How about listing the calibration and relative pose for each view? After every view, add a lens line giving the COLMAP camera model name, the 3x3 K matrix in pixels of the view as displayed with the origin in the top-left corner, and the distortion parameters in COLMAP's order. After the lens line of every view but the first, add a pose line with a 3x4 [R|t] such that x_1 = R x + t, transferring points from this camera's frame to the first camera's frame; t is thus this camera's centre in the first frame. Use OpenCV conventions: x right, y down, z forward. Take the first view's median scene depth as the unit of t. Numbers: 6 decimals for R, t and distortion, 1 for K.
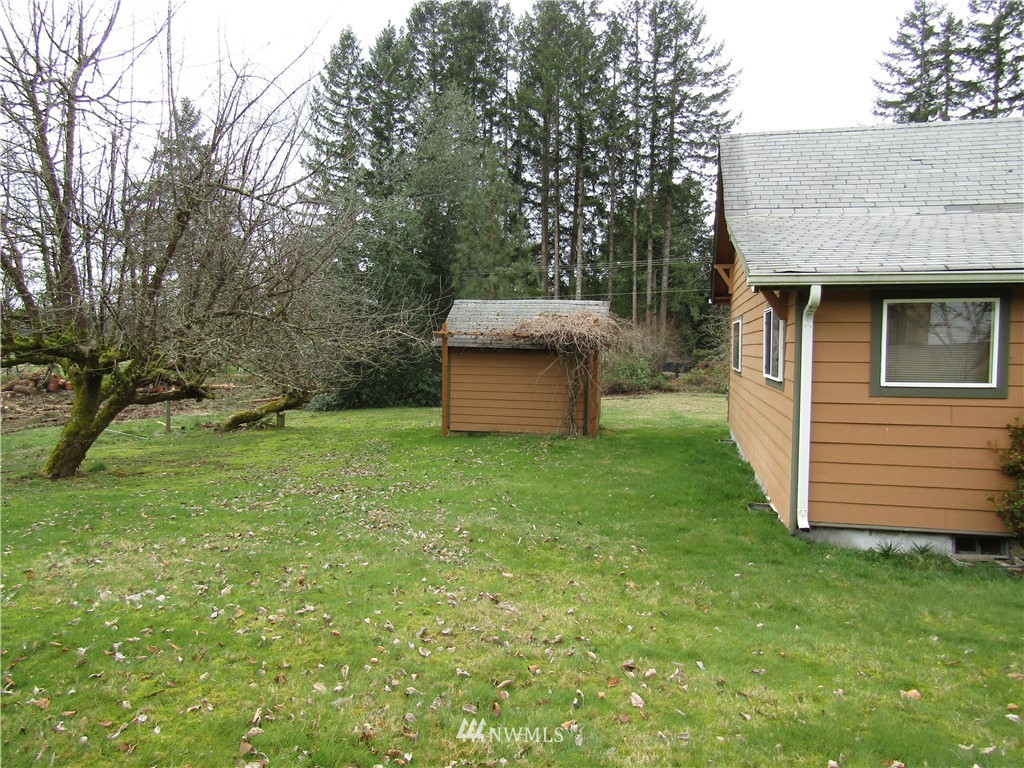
lens RADIAL K [[747.9, 0, 529.9], [0, 747.9, 369.4], [0, 0, 1]] dist [0.004597, 0.006565]
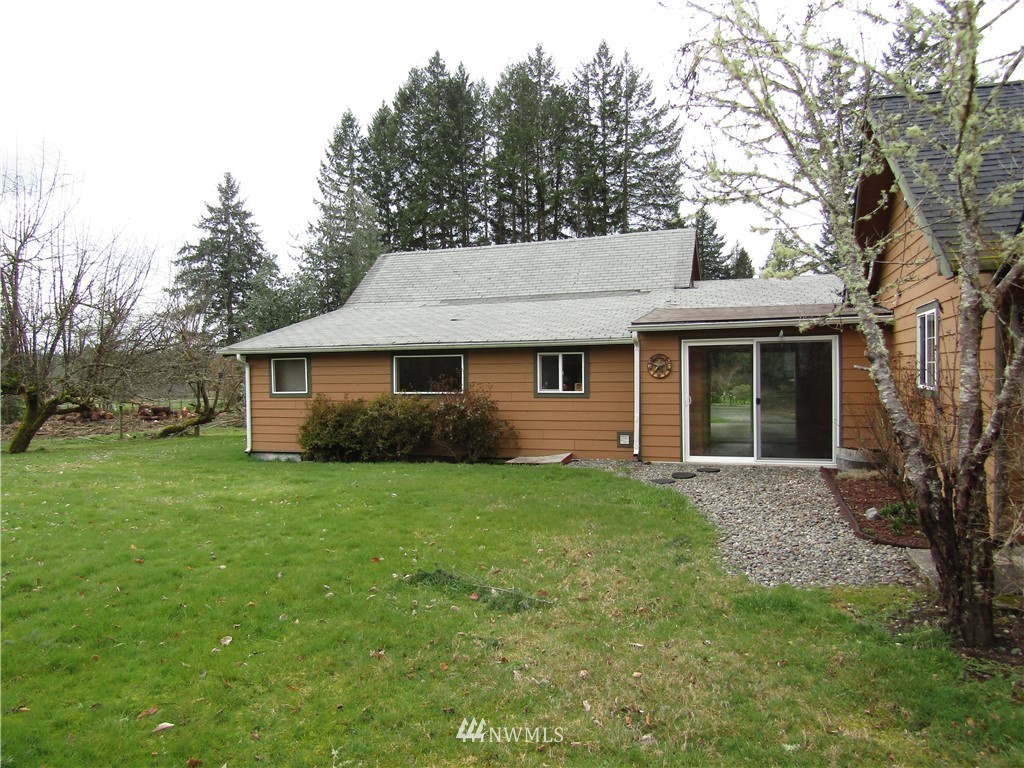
lens RADIAL K [[726.9, 0, 510.1], [0, 726.9, 384.6], [0, 0, 1]] dist [-0.003444, -0.002841]
pose [[0.994329, -0.022797, -0.103880, 0.211679], [0.020745, 0.999569, -0.020792, 0.008365], [0.104309, 0.018519, 0.994373, -0.184085]]
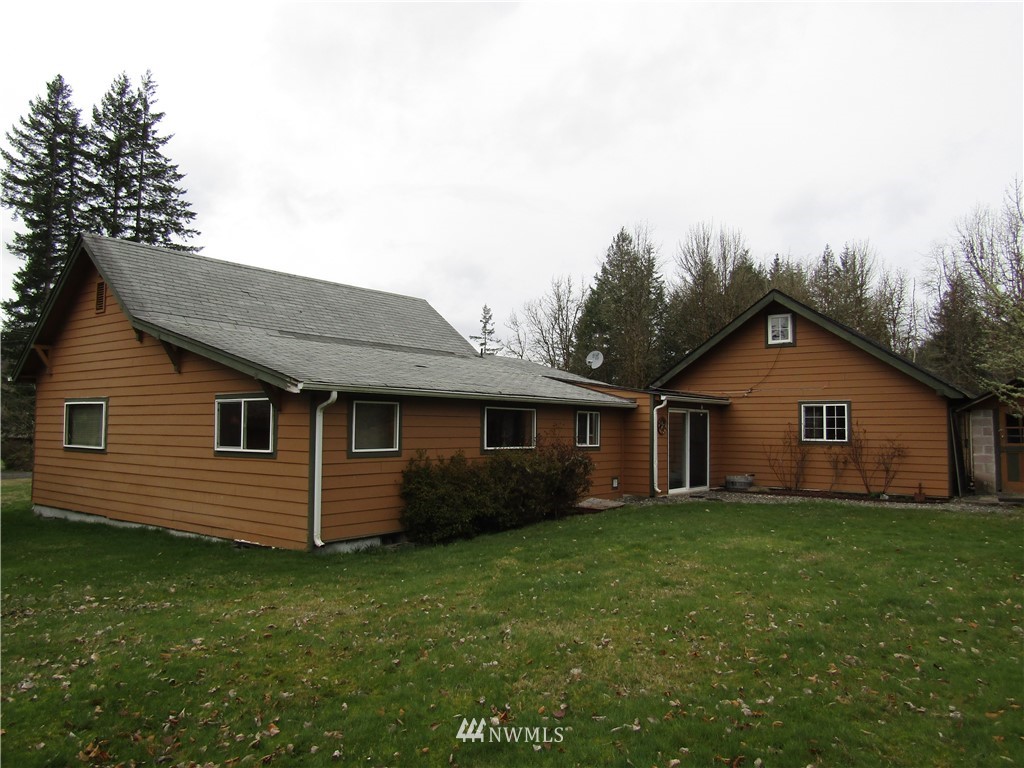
lens RADIAL K [[726.9, 0, 510.1], [0, 726.9, 384.6], [0, 0, 1]] dist [-0.003444, -0.002841]
pose [[0.419489, 0.045184, 0.906635, -0.122085], [0.024138, 0.997852, -0.060898, -0.002951], [-0.907440, 0.047430, 0.417497, -0.000328]]
